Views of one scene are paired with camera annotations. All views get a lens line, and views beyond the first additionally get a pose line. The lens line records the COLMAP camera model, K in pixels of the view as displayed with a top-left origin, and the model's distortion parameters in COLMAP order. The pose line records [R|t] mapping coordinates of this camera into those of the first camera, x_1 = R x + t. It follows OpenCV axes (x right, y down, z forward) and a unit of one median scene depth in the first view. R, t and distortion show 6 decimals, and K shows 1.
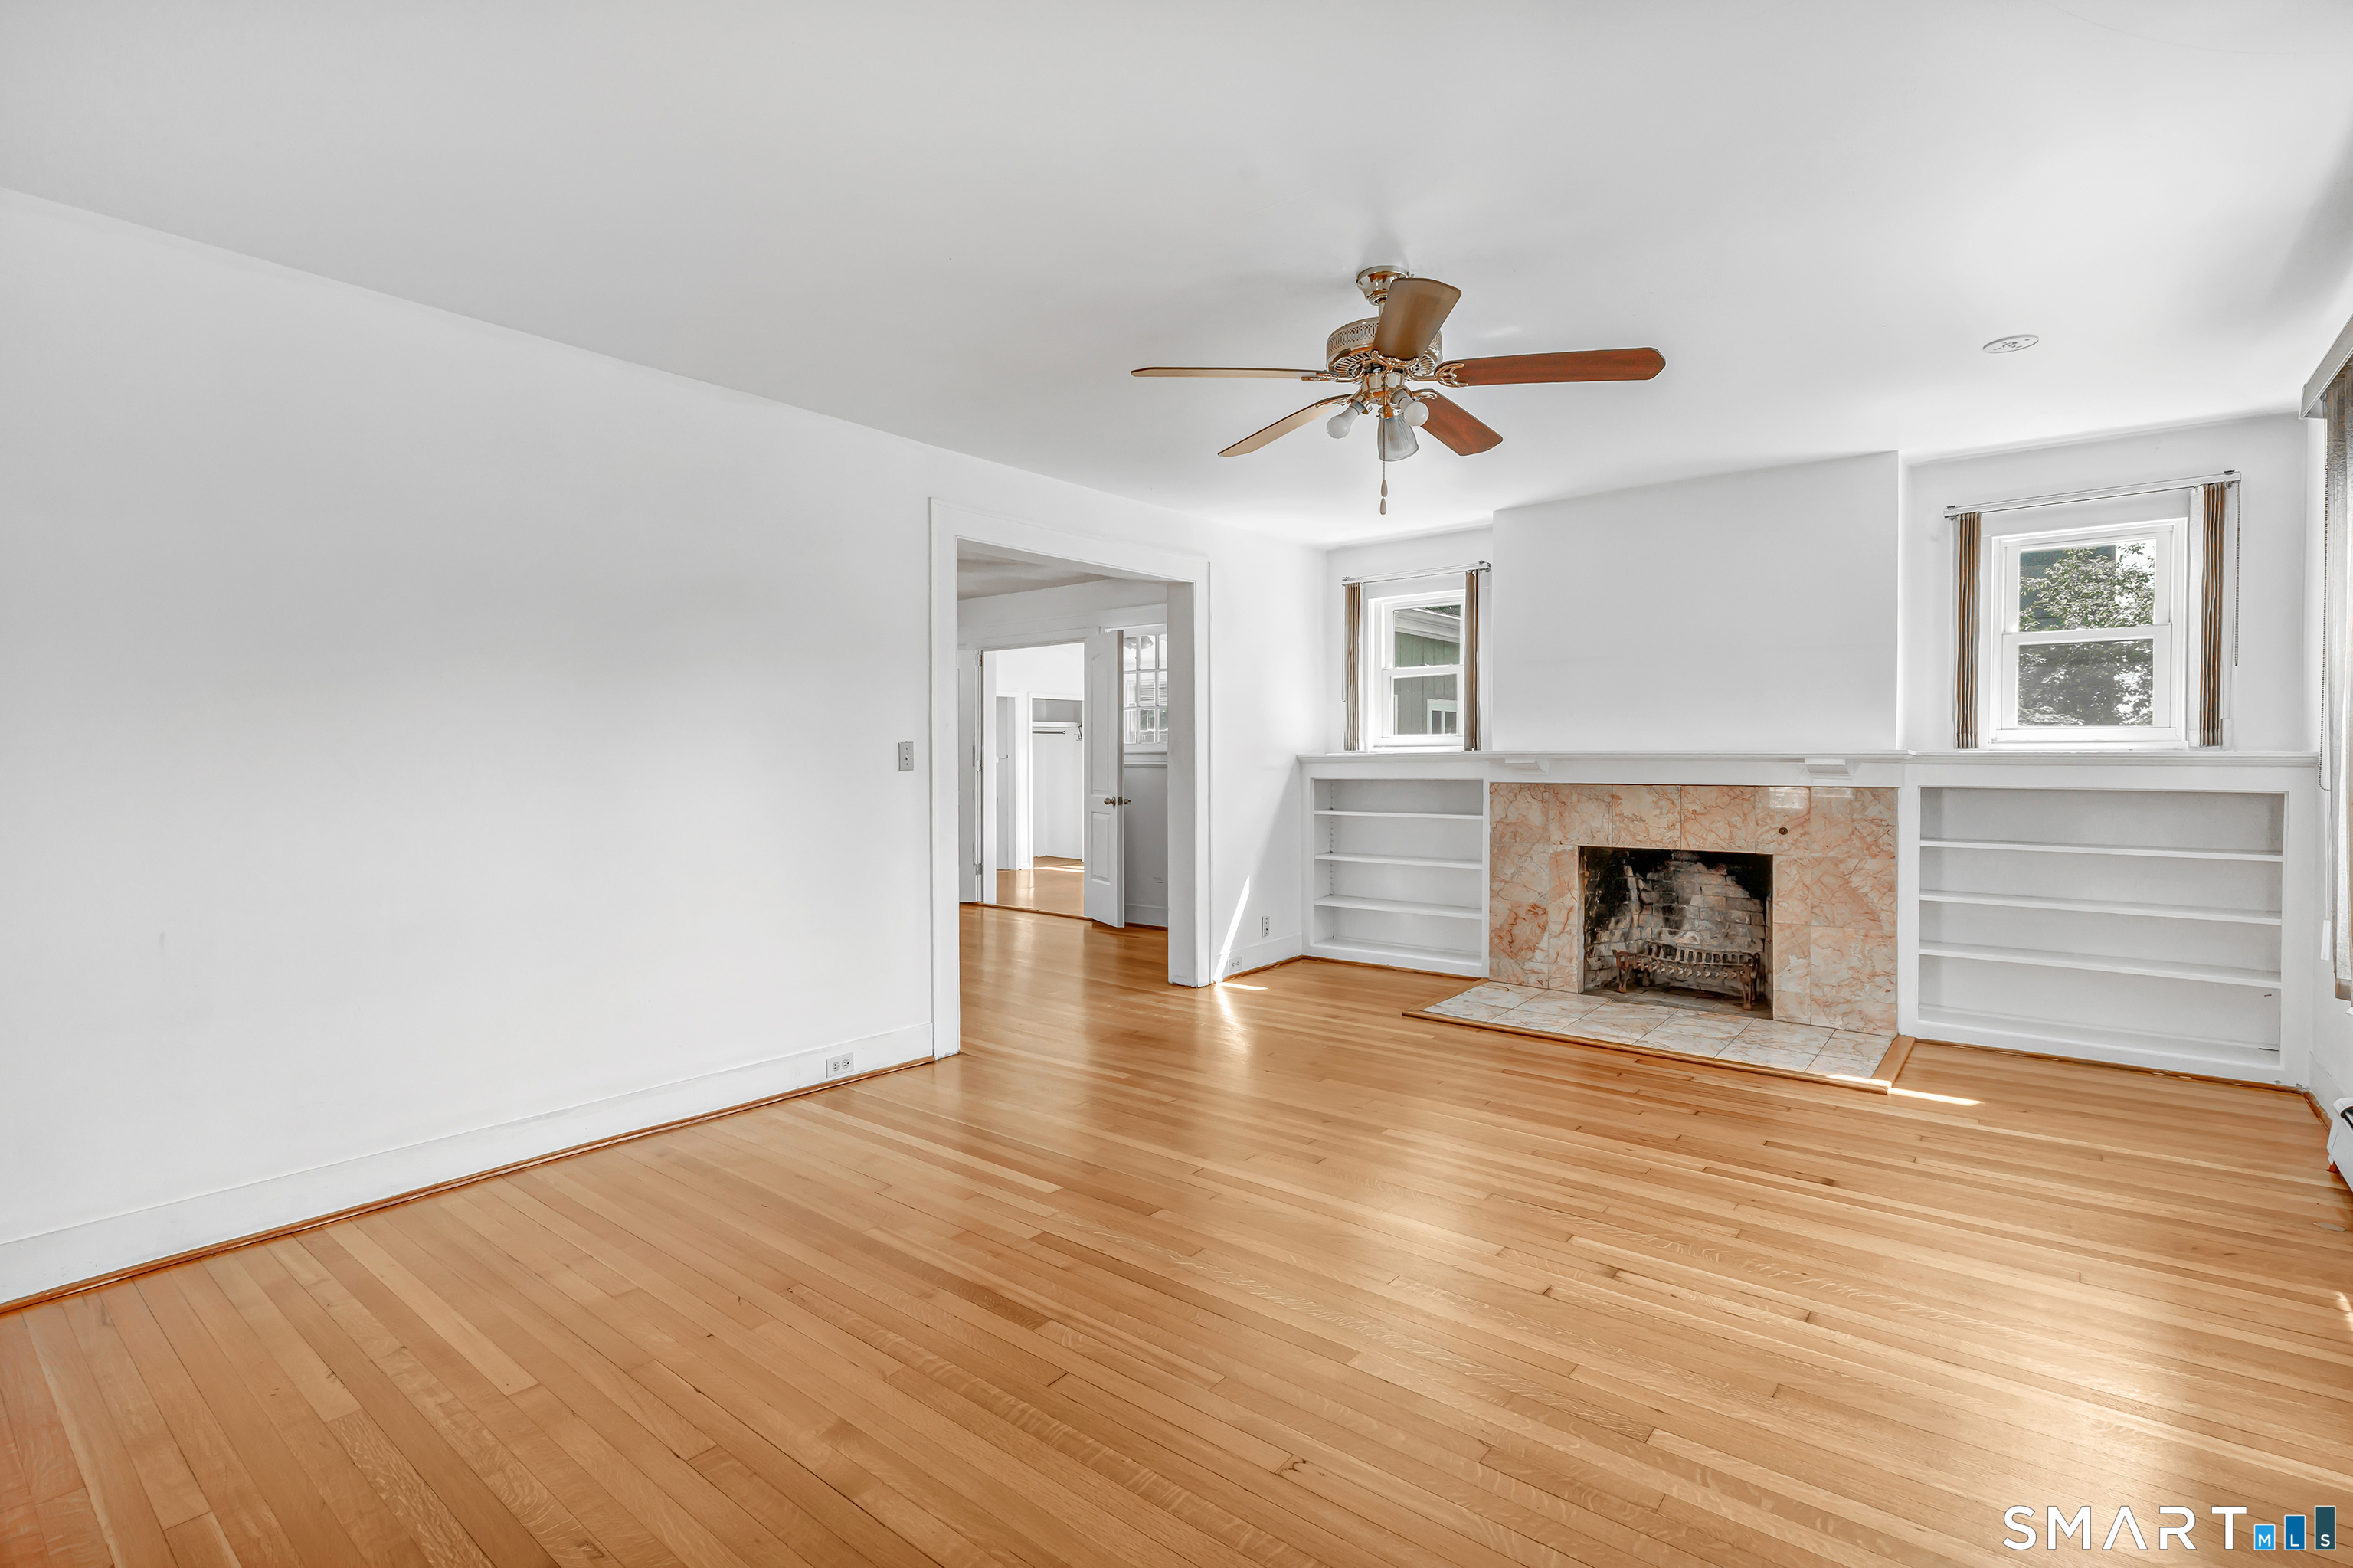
lens RADIAL K [[1067.9, 0, 1178.3], [0, 1067.9, 746.5], [0, 0, 1]] dist [0.002022, 0.000475]
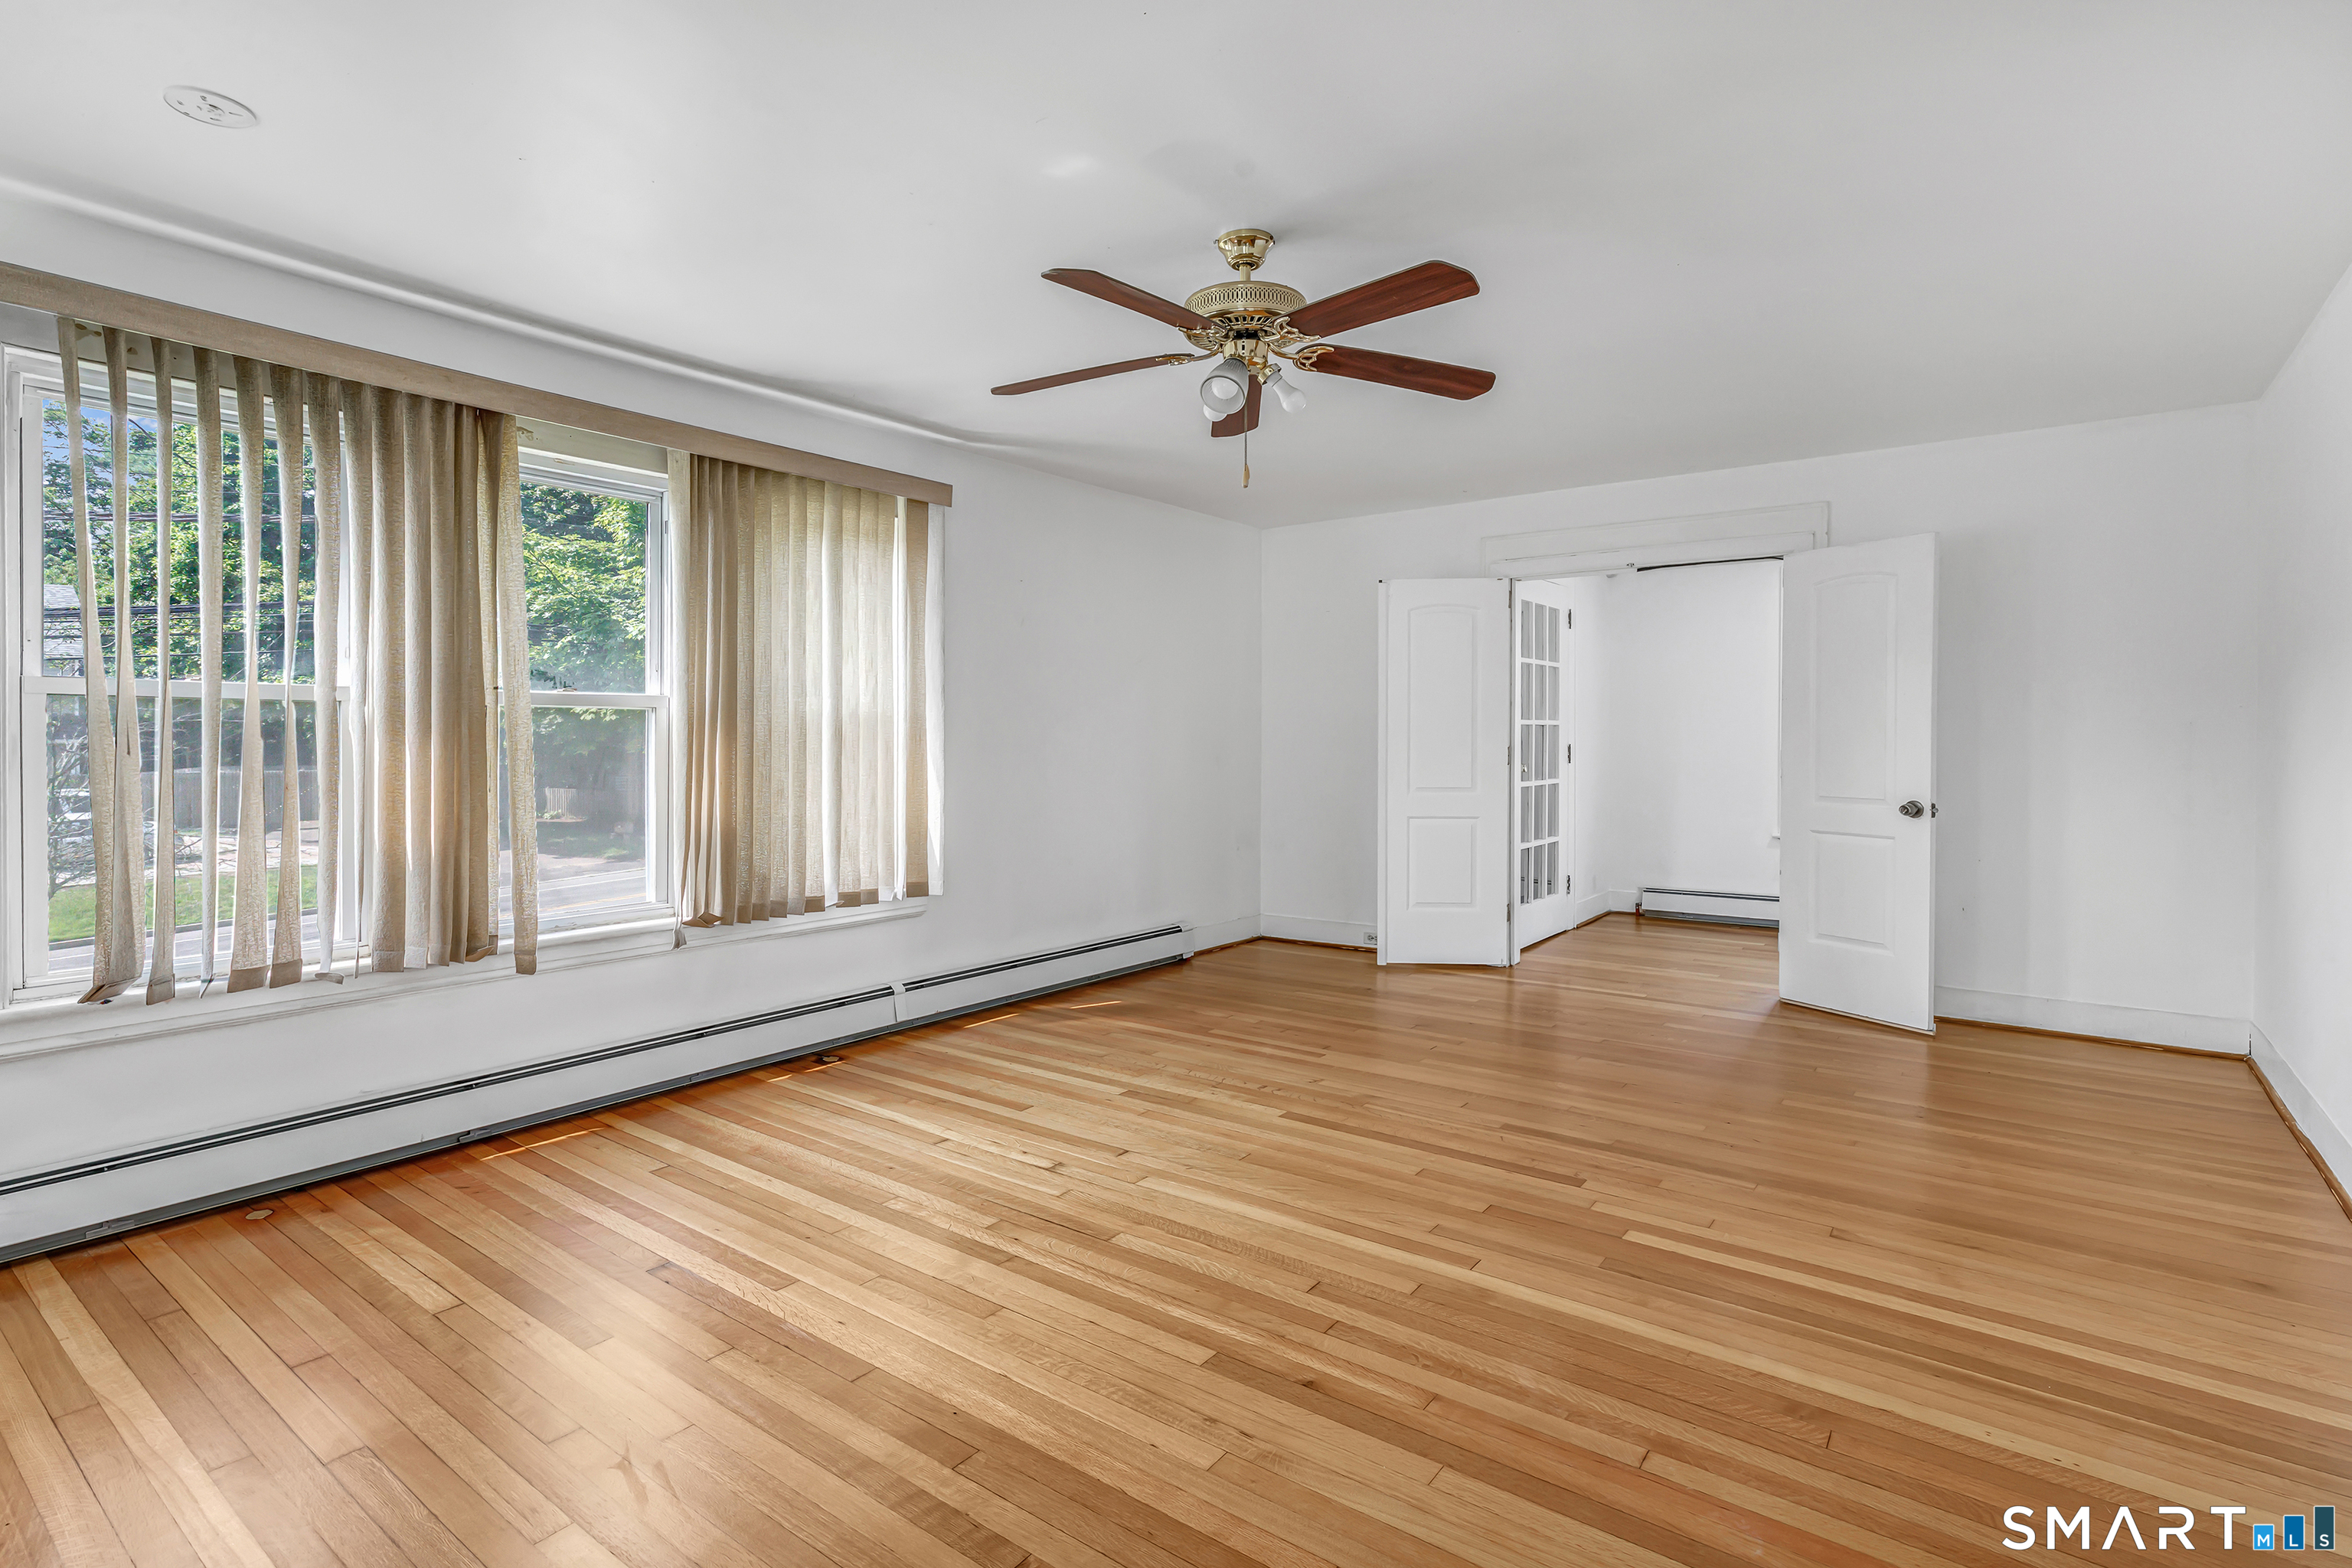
lens RADIAL K [[1067.4, 0, 1177.8], [0, 1067.4, 746.5], [0, 0, 1]] dist [0.002022, 0.000475]
pose [[-0.999349, 0.008606, -0.035028, 0.215394], [0.008332, 0.999933, 0.007983, 0.021321], [0.035095, 0.007686, -0.999354, 1.493933]]
